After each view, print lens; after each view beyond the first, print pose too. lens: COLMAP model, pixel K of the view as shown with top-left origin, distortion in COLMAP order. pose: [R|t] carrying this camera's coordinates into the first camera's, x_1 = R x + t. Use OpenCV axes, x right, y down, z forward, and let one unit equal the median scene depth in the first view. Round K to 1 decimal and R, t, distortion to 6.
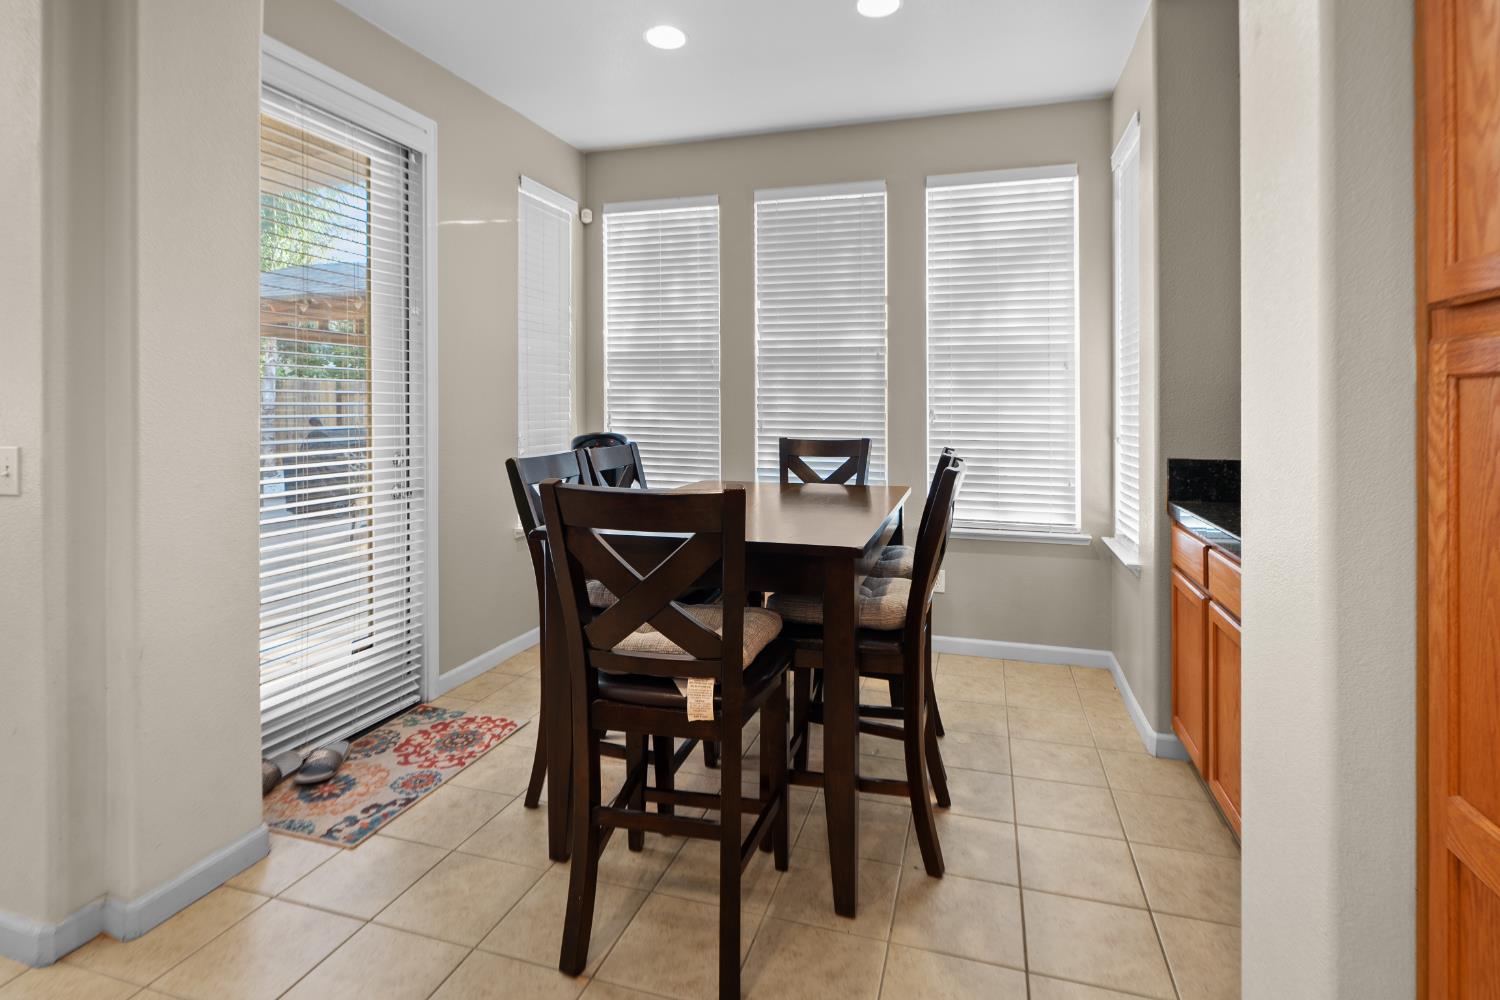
lens RADIAL K [[737.9, 0, 760.6], [0, 737.9, 401.2], [0, 0, 1]] dist [-0.002440, -0.000119]
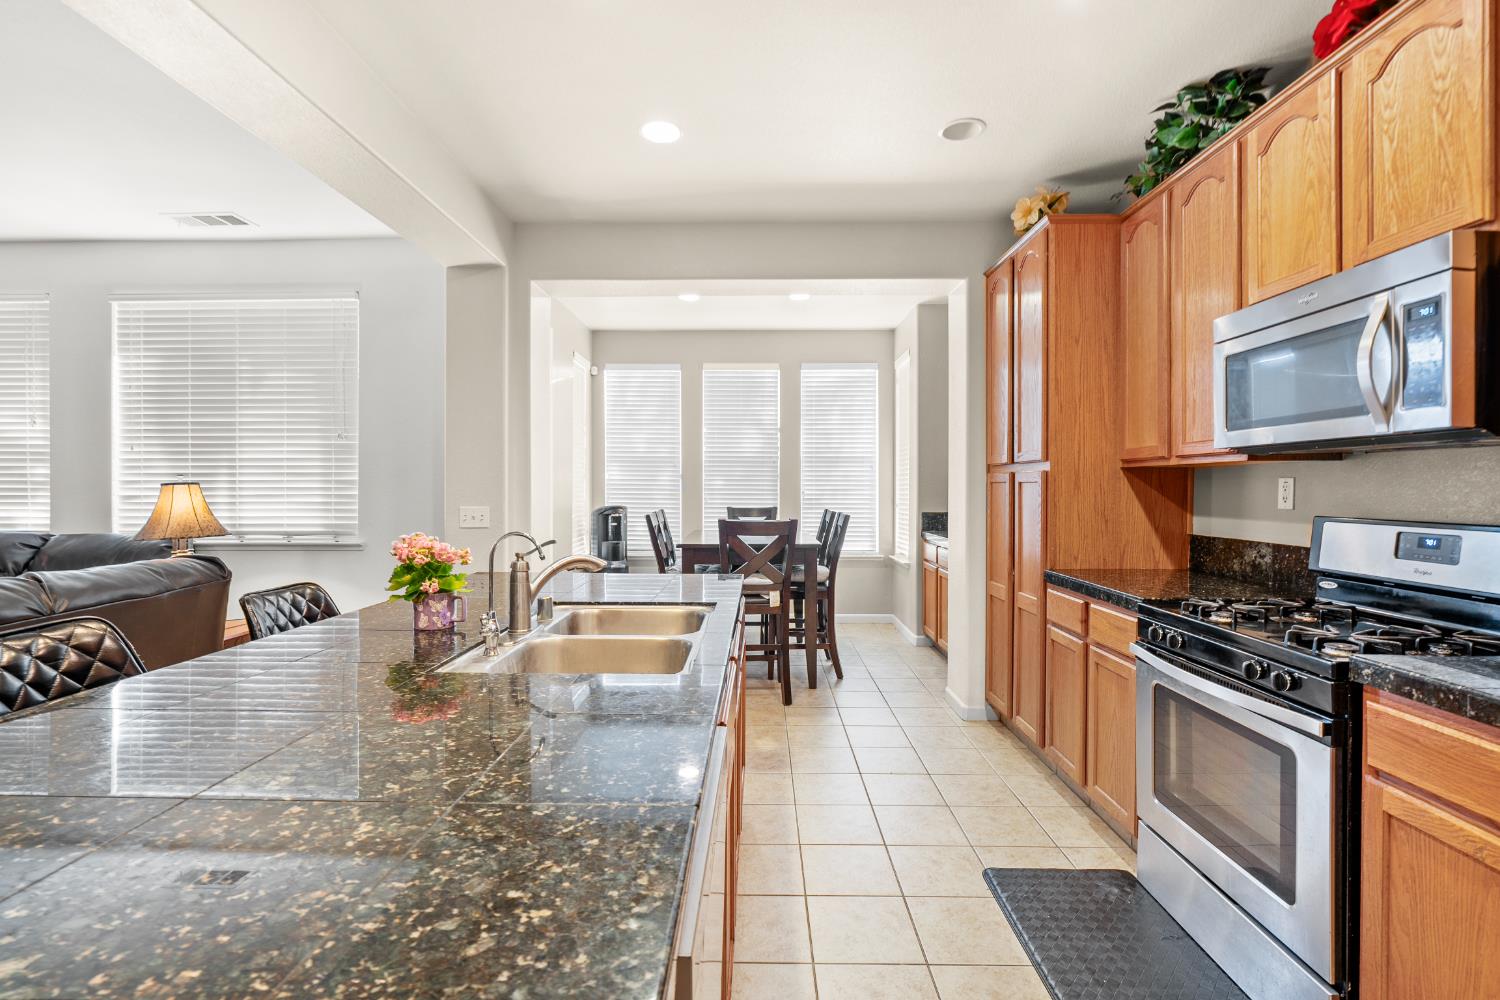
lens RADIAL K [[698.1, 0, 746.3], [0, 698.1, 486.8], [0, 0, 1]] dist [-0.003176, 0.001612]
pose [[0.961384, -0.003721, 0.275186, -0.419817], [0.000205, 0.999918, 0.012803, -0.022367], [-0.275211, -0.012252, 0.961306, -0.689144]]
